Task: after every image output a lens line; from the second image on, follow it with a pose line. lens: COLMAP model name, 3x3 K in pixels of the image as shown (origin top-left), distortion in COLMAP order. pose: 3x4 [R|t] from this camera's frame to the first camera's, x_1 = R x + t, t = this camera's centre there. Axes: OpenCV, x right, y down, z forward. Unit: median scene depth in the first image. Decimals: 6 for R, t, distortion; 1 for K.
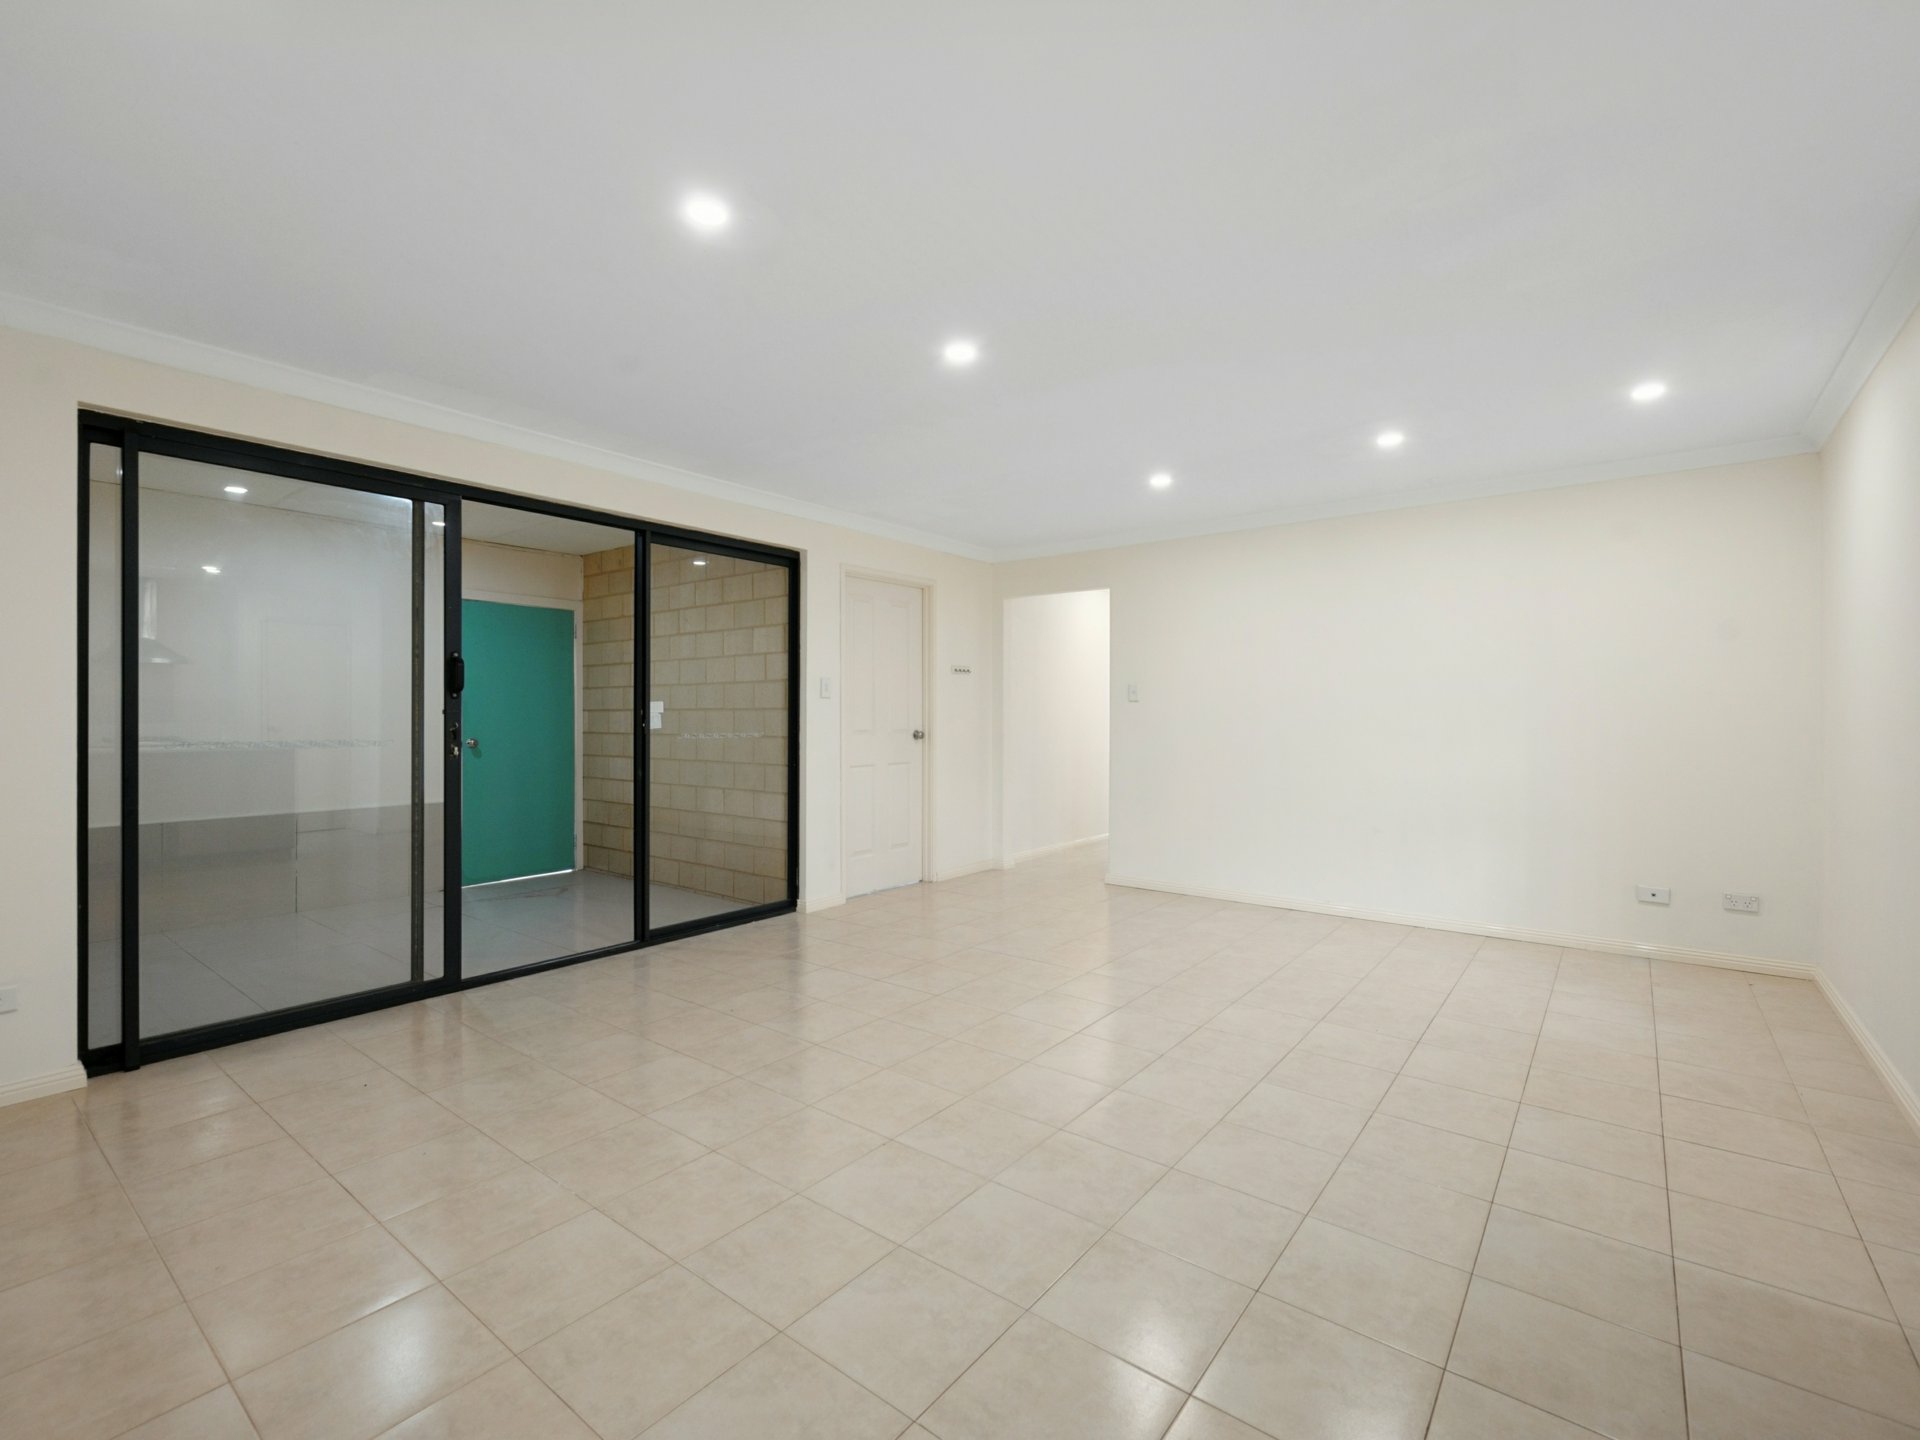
lens RADIAL K [[862.6, 0, 963.9], [0, 862.6, 719.7], [0, 0, 1]] dist [0.003676, -0.000354]
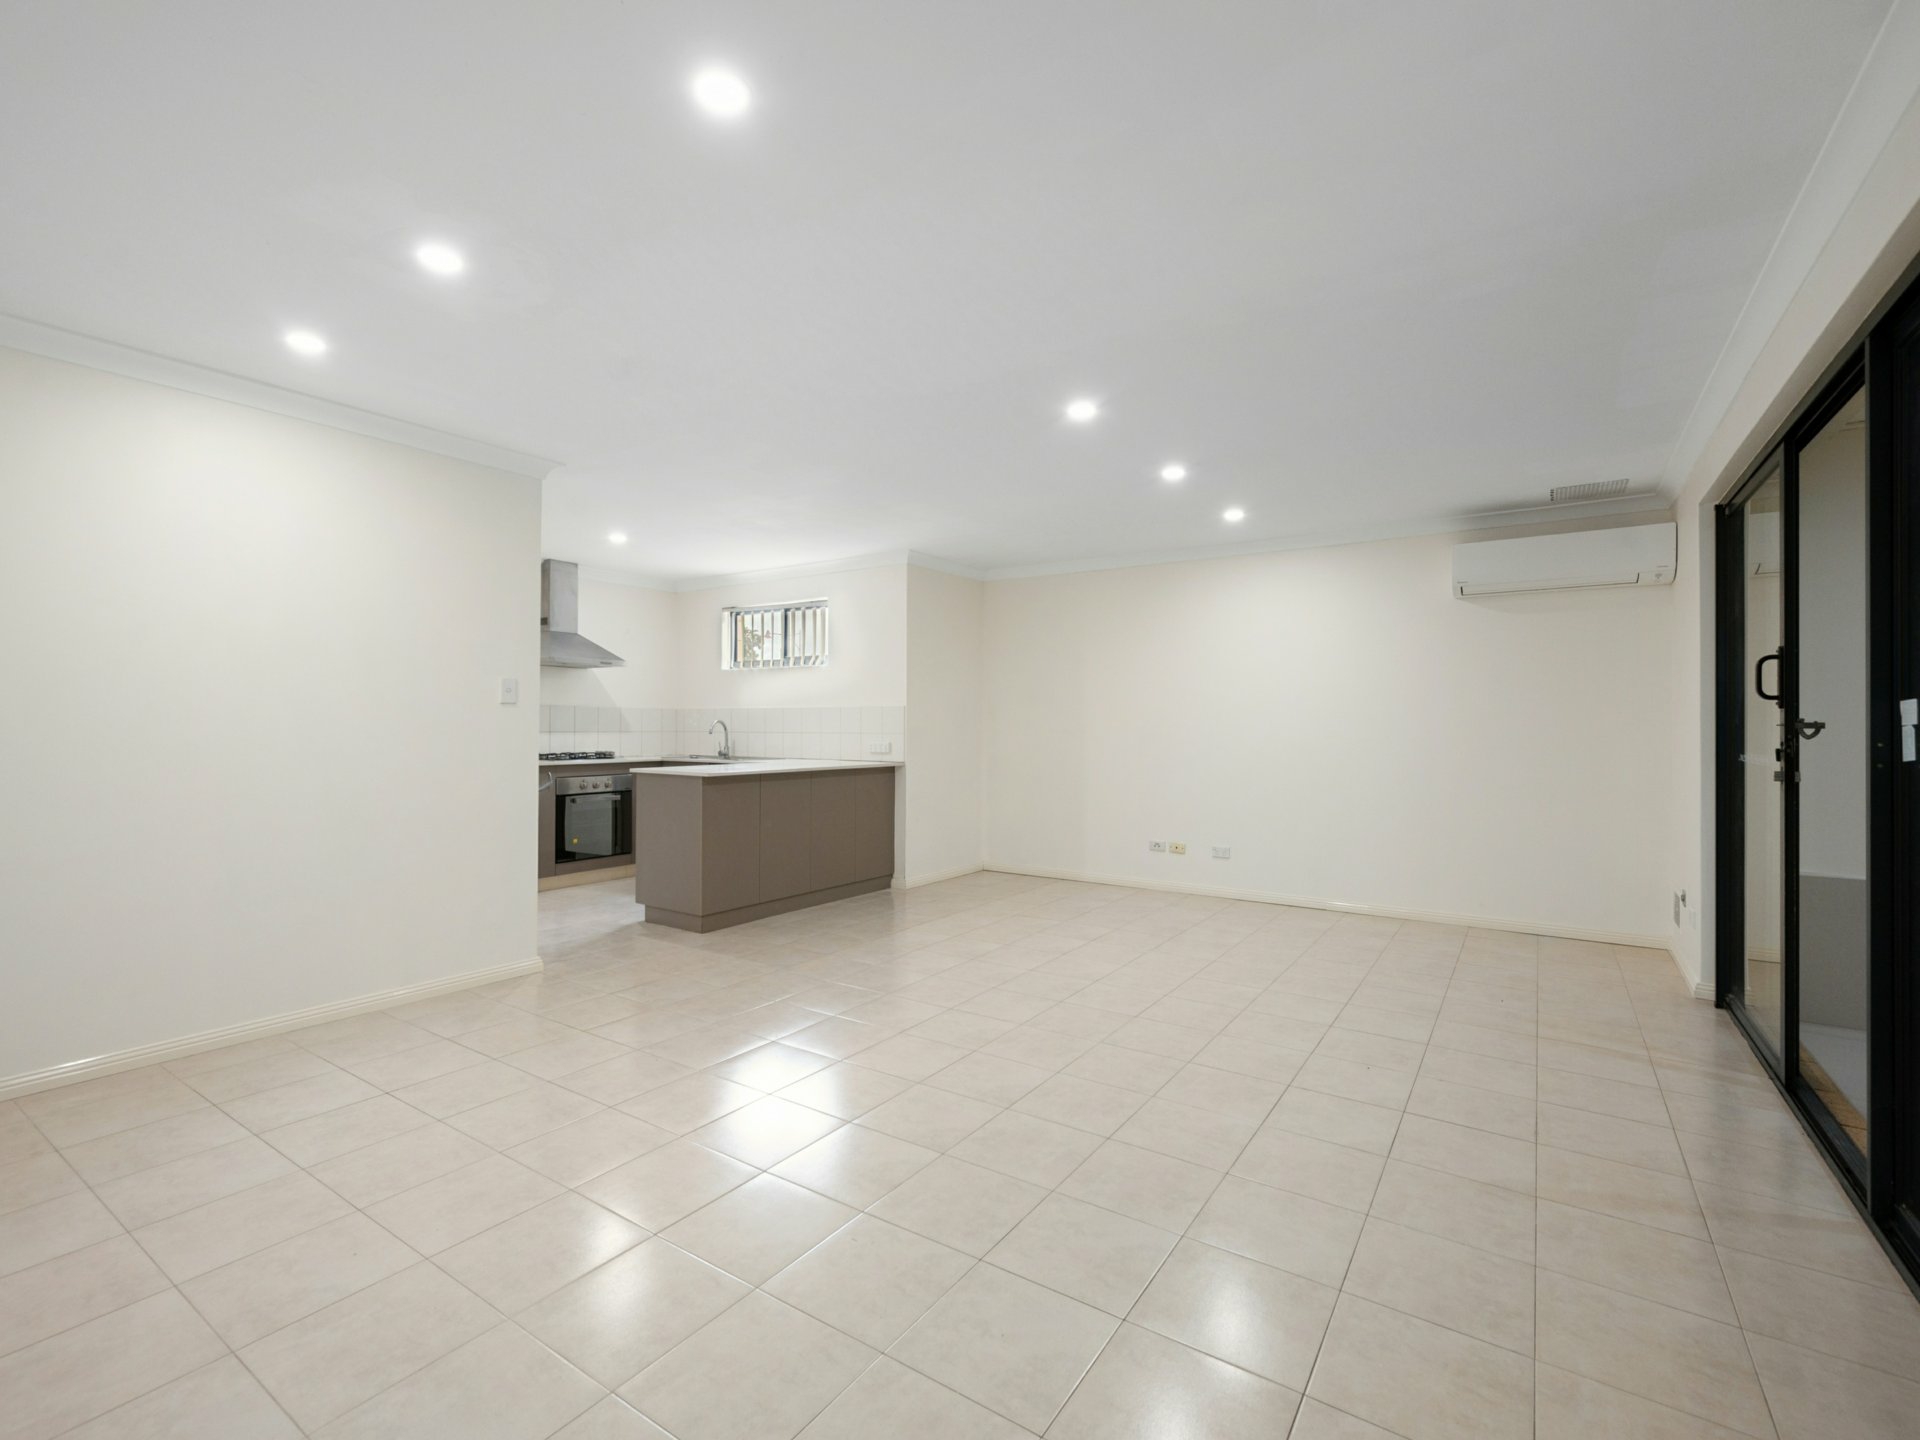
lens RADIAL K [[862.6, 0, 963.9], [0, 862.6, 719.7], [0, 0, 1]] dist [0.003676, -0.000354]
pose [[-0.997867, -0.007521, -0.064852, 0.154129], [-0.007315, 0.999967, -0.003420, -0.004638], [0.064875, -0.002938, -0.997889, 1.434395]]
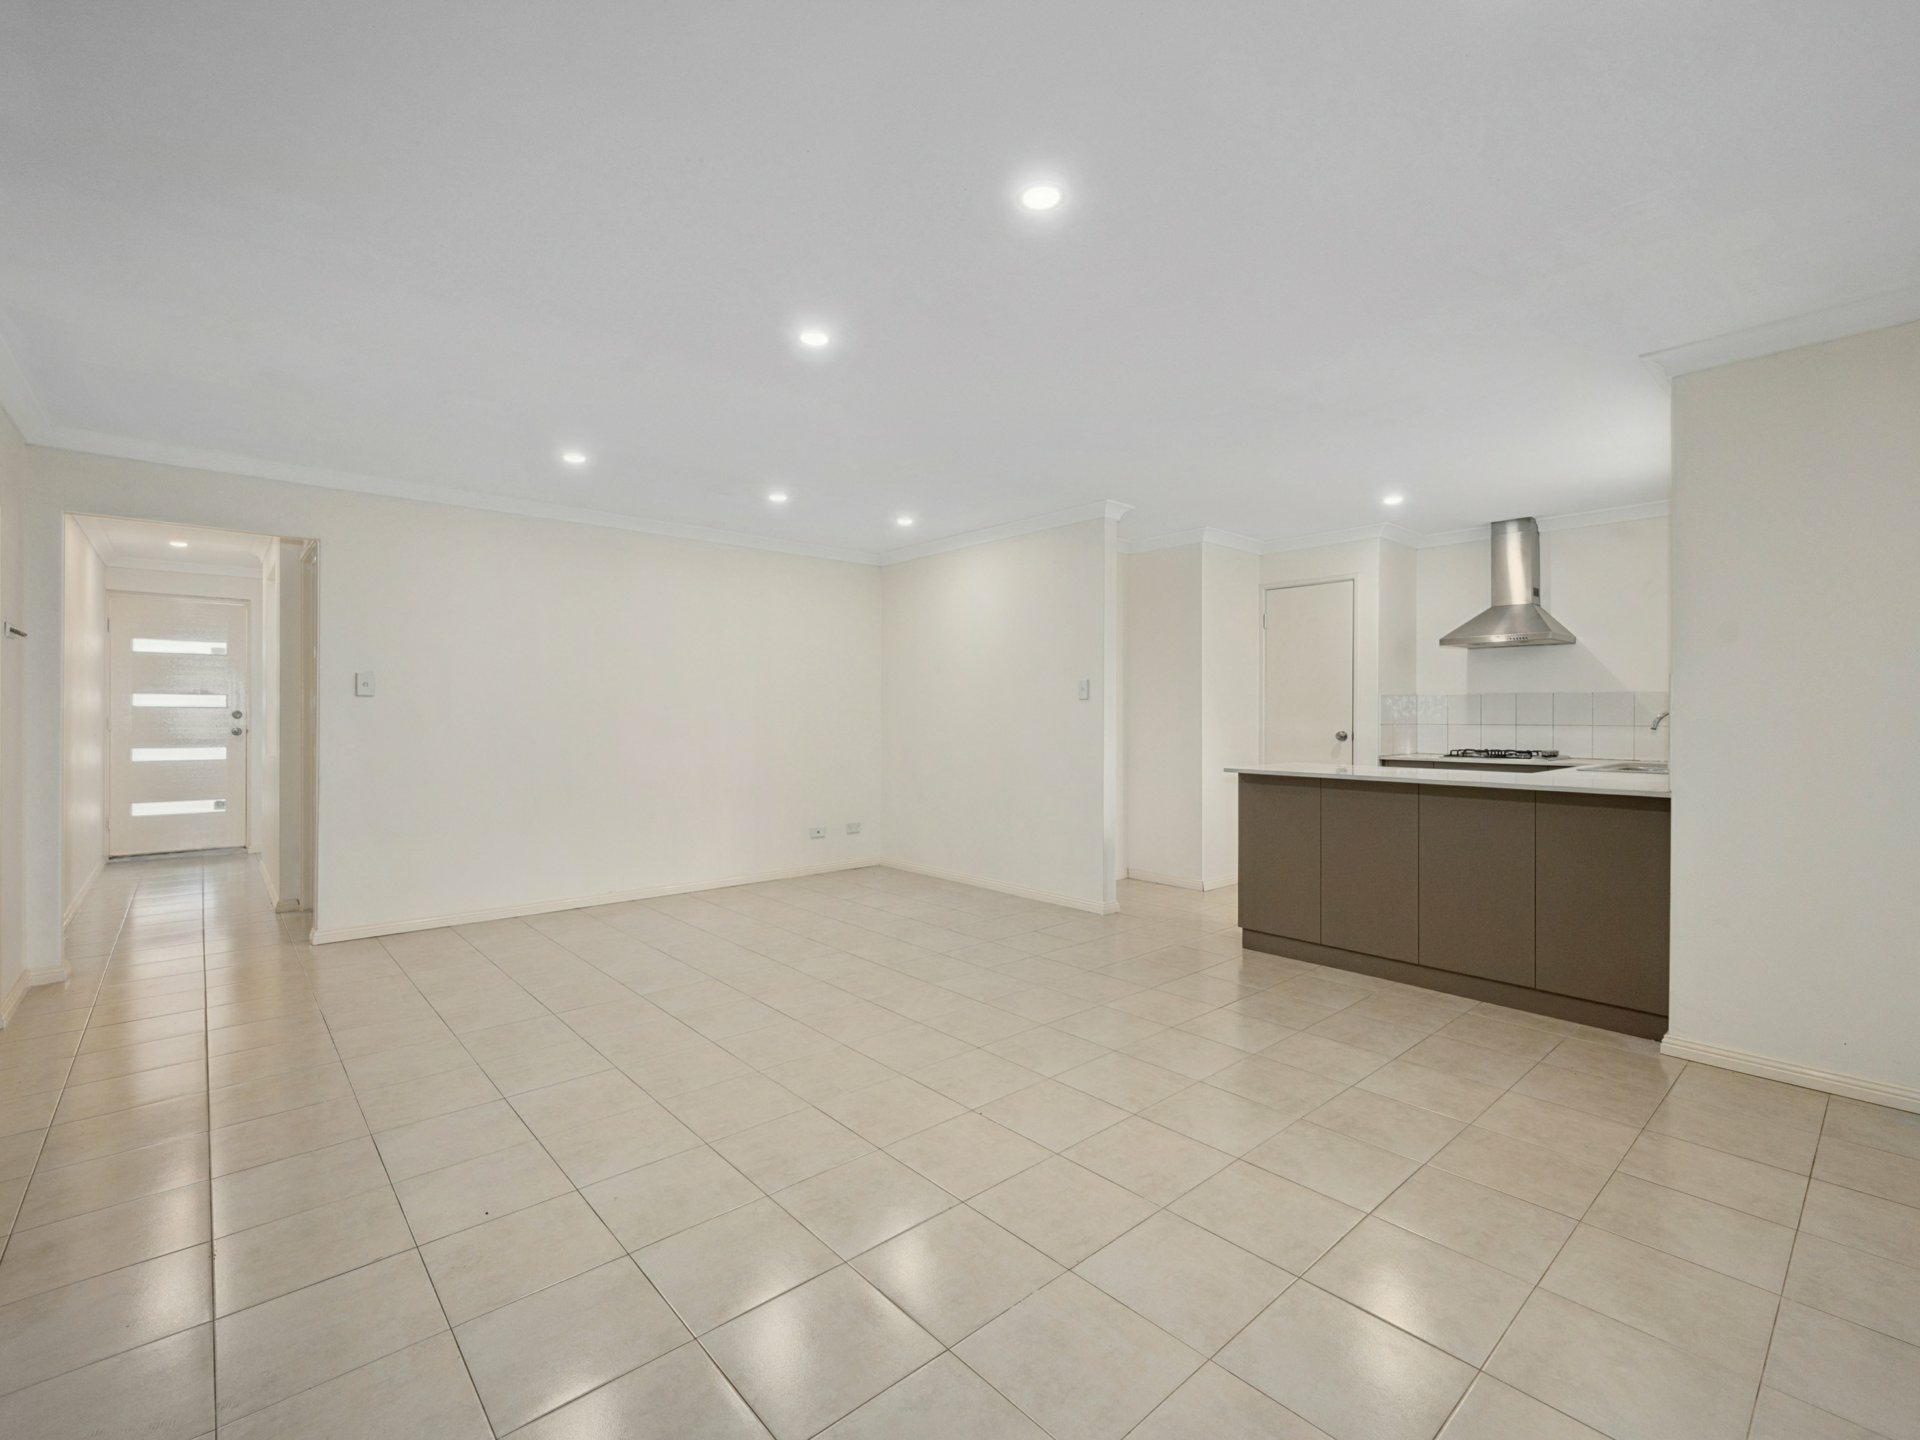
lens RADIAL K [[842.4, 0, 966.6], [0, 842.4, 717.0], [0, 0, 1]] dist [0.032467, -0.000025]
pose [[0.188716, -0.010463, 0.981976, -0.617468], [0.011639, 0.999897, 0.008417, -0.012811], [-0.981963, 0.009841, 0.188818, 0.433355]]
